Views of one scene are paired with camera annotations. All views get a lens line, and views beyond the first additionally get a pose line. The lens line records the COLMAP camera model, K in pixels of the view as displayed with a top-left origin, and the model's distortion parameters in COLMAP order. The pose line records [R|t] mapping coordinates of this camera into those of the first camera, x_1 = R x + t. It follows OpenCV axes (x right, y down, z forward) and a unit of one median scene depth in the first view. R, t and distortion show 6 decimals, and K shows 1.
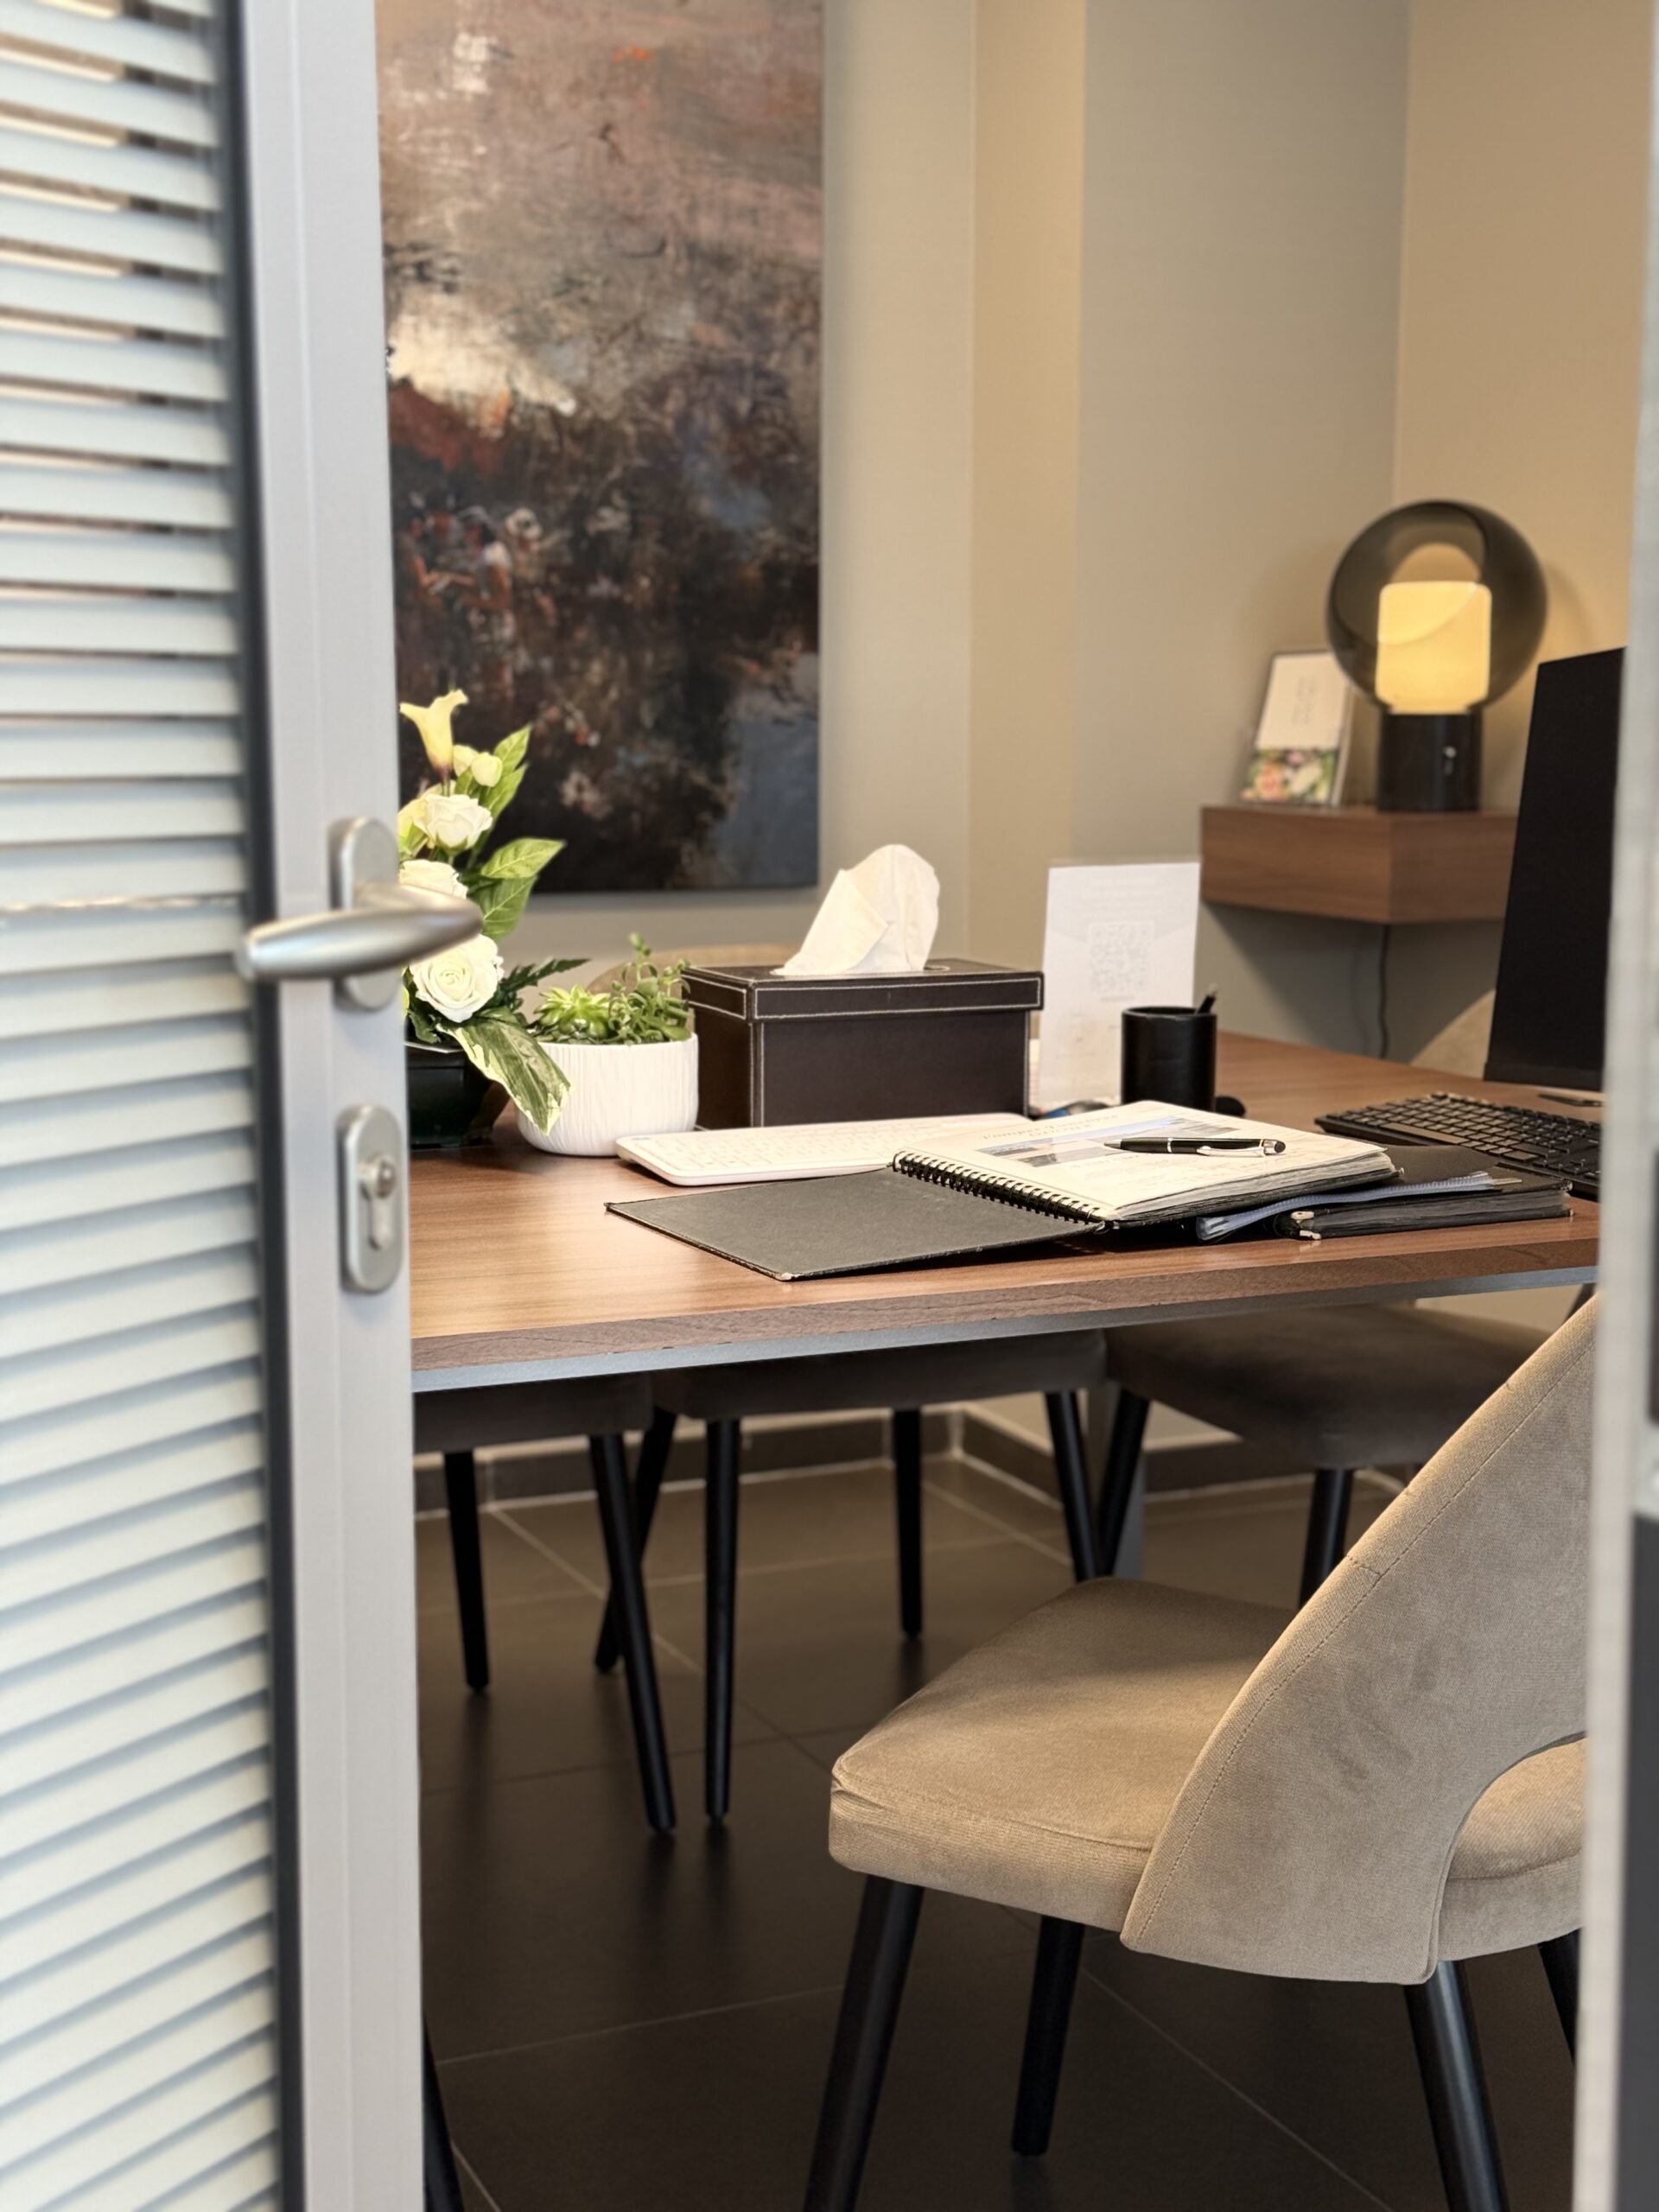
lens RADIAL K [[3127.6, 0, 829.5], [0, 3127.6, 1106.0], [0, 0, 1]] dist [0.190232, -0.440395]
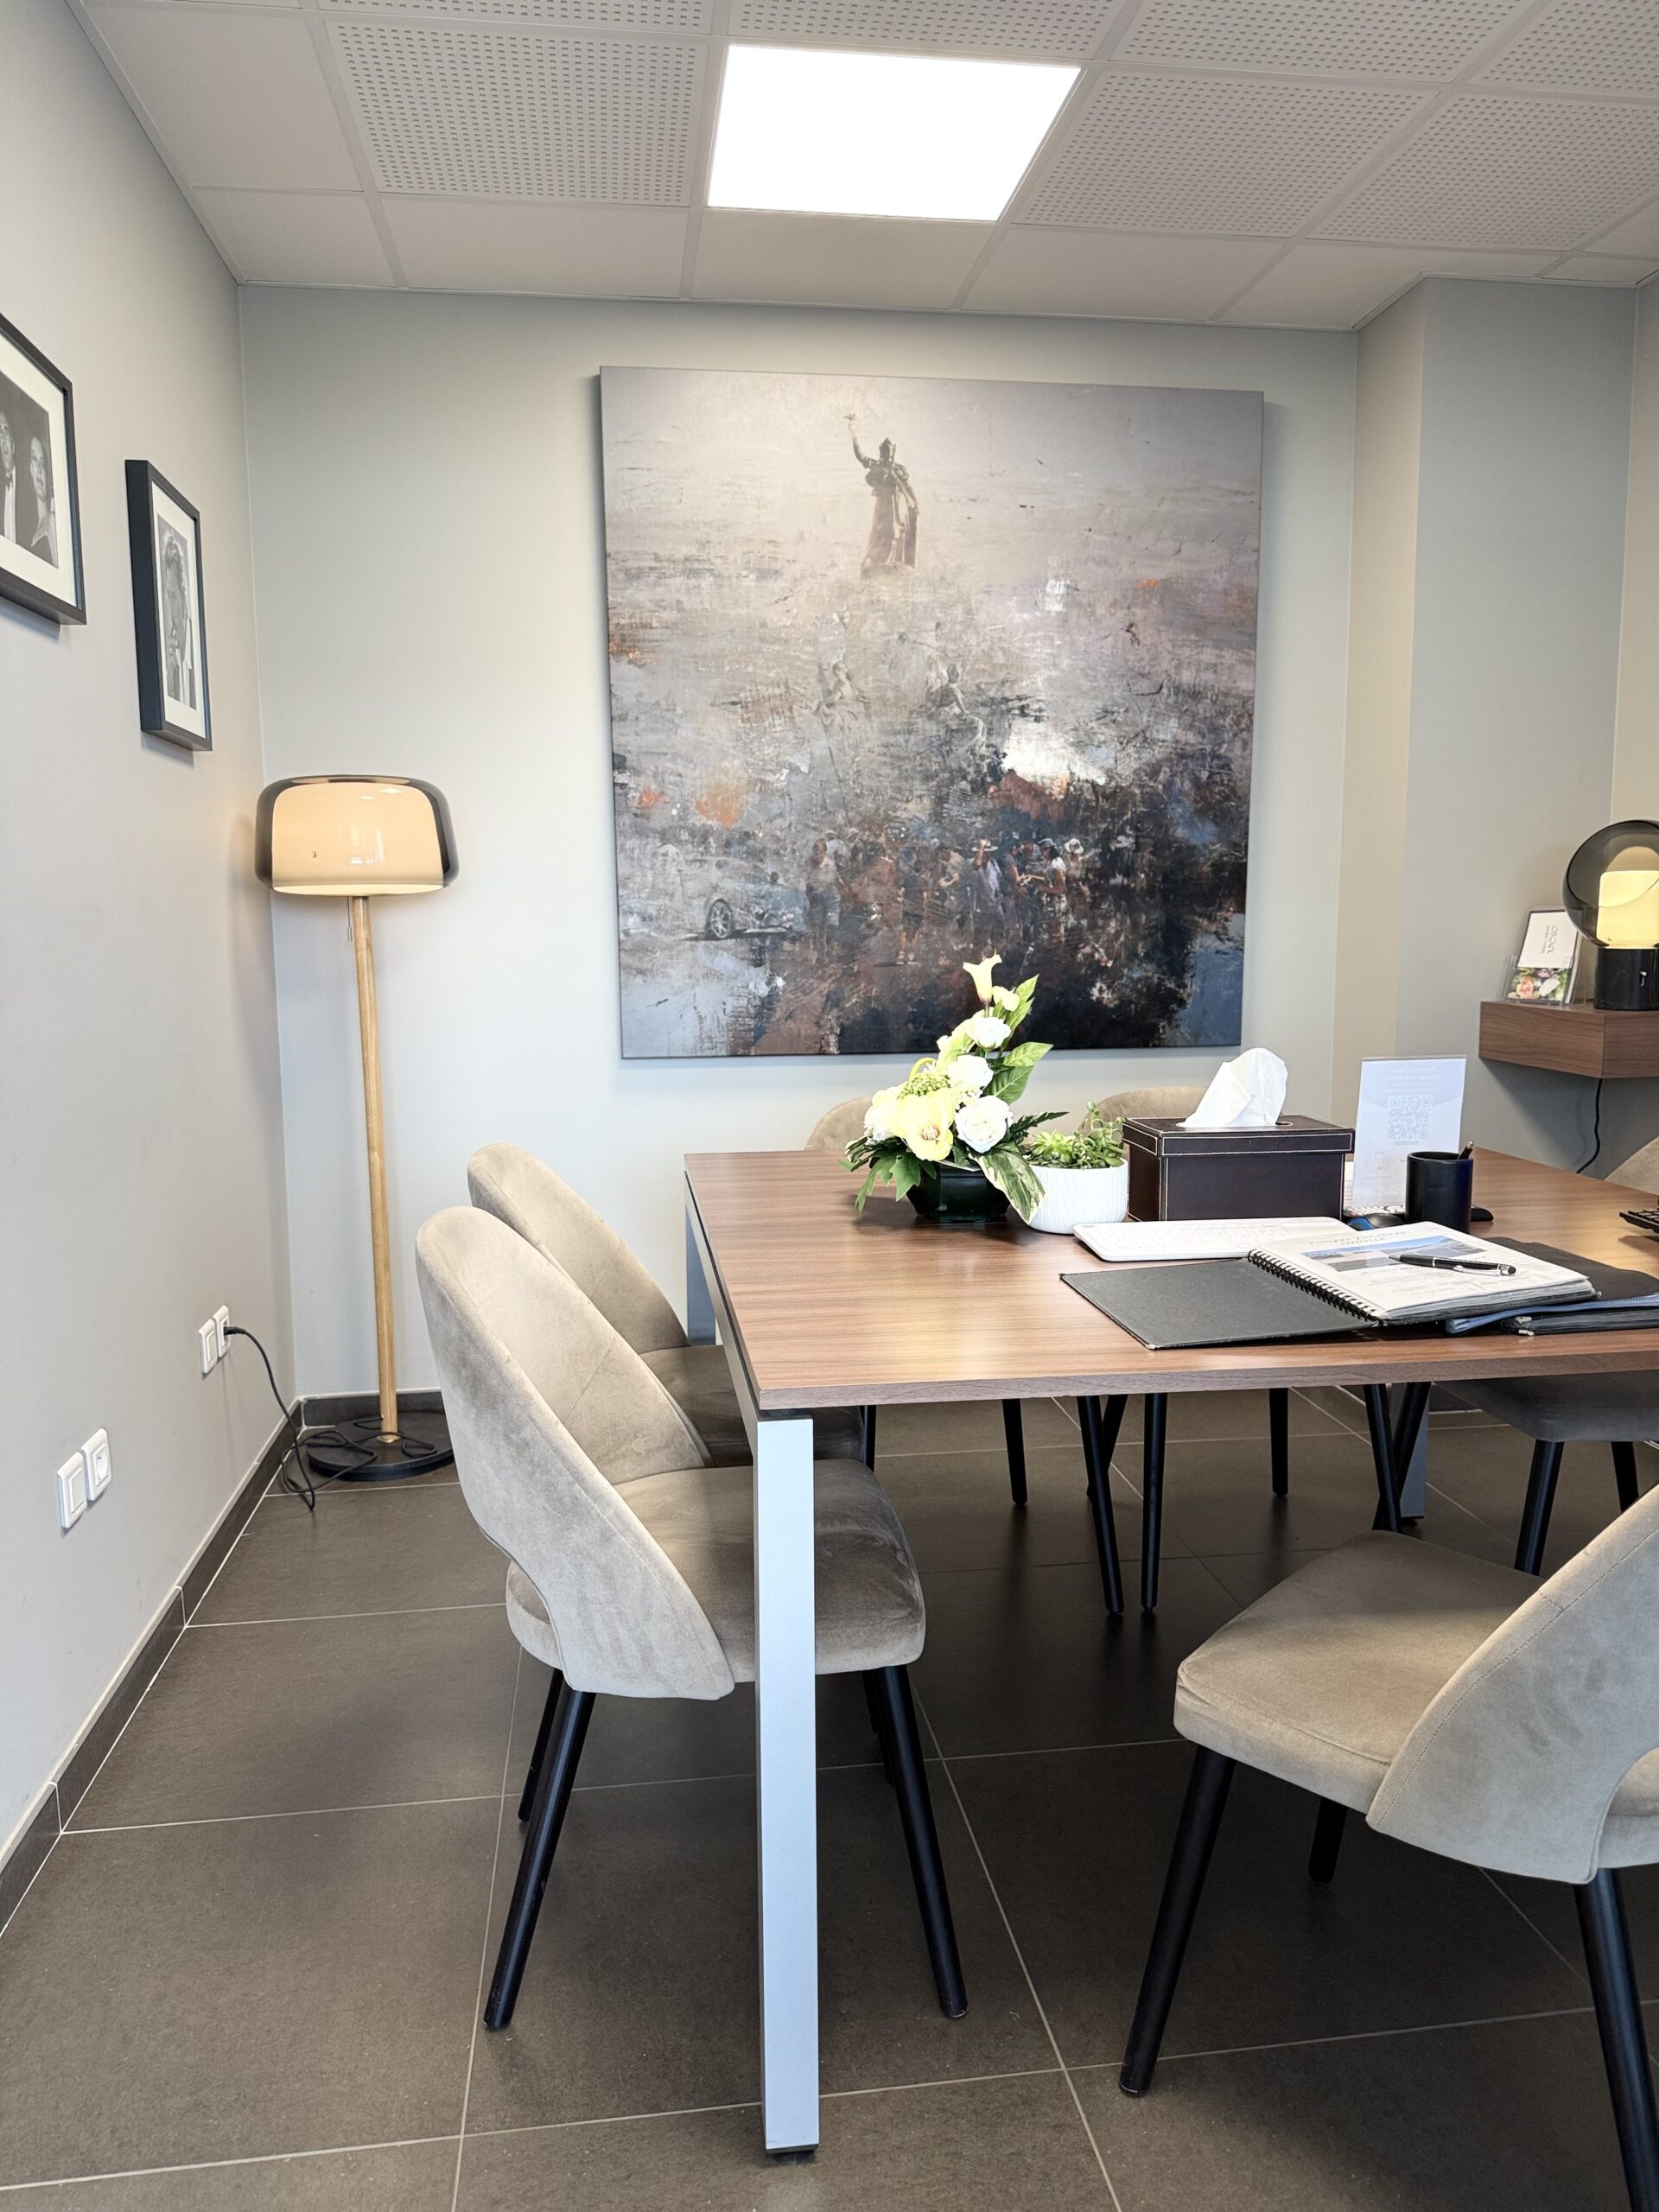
lens RADIAL K [[1519.5, 0, 829.5], [0, 1519.5, 1106.0], [0, 0, 1]] dist [0.111068, -0.185864]
pose [[0.957374, 0.027901, -0.287502, 0.025152], [-0.028674, 0.999588, 0.001523, -0.032893], [0.287426, 0.006786, 0.957779, 0.120224]]
